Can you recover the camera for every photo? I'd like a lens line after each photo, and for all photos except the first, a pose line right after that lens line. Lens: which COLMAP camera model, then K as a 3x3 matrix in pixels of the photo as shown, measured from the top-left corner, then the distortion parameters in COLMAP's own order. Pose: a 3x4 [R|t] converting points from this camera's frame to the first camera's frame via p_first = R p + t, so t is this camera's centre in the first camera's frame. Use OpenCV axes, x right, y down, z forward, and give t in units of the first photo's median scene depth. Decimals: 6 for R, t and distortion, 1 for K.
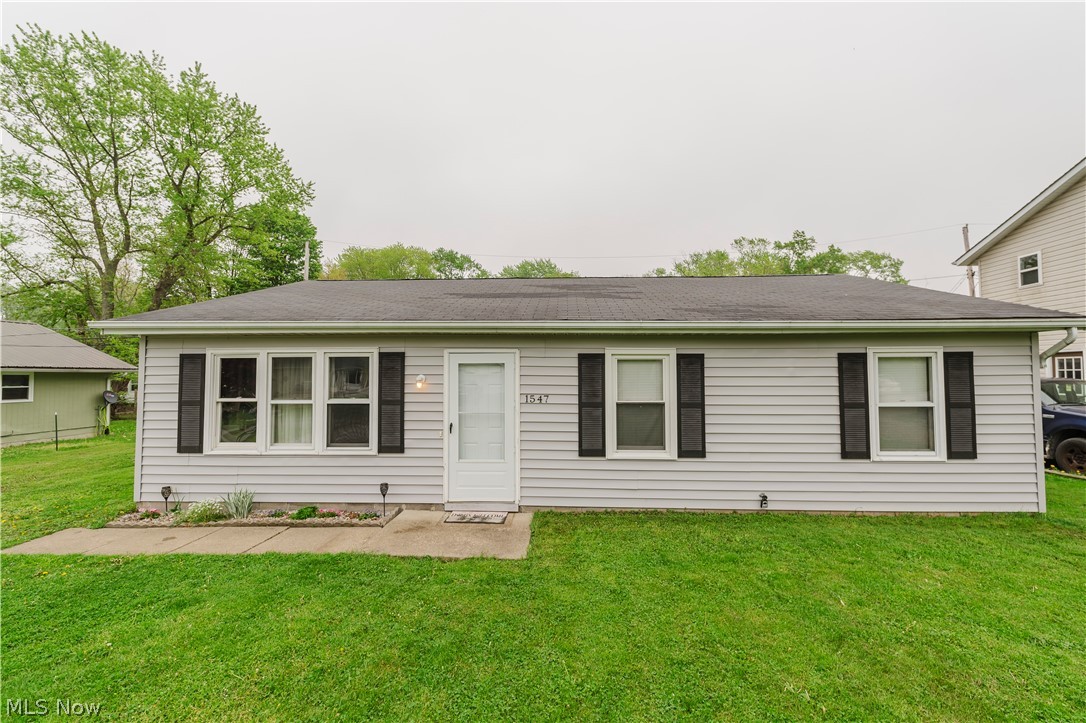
lens RADIAL K [[447.8, 0, 533.2], [0, 447.8, 360.5], [0, 0, 1]] dist [0.000986, -0.000143]
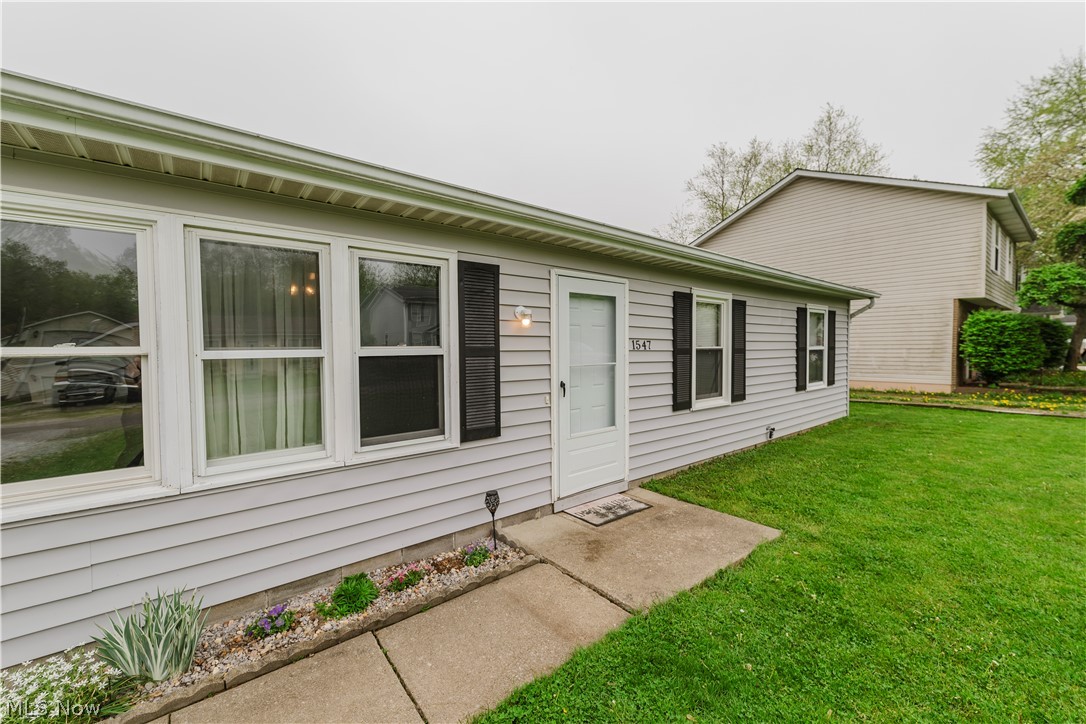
lens RADIAL K [[447.8, 0, 542.0], [0, 447.8, 359.5], [0, 0, 1]] dist [0.000986, -0.000143]
pose [[0.737693, -0.021837, 0.674784, -0.654034], [-0.017062, 0.998555, 0.050968, 0.074043], [-0.674921, -0.049112, 0.736254, 0.533891]]
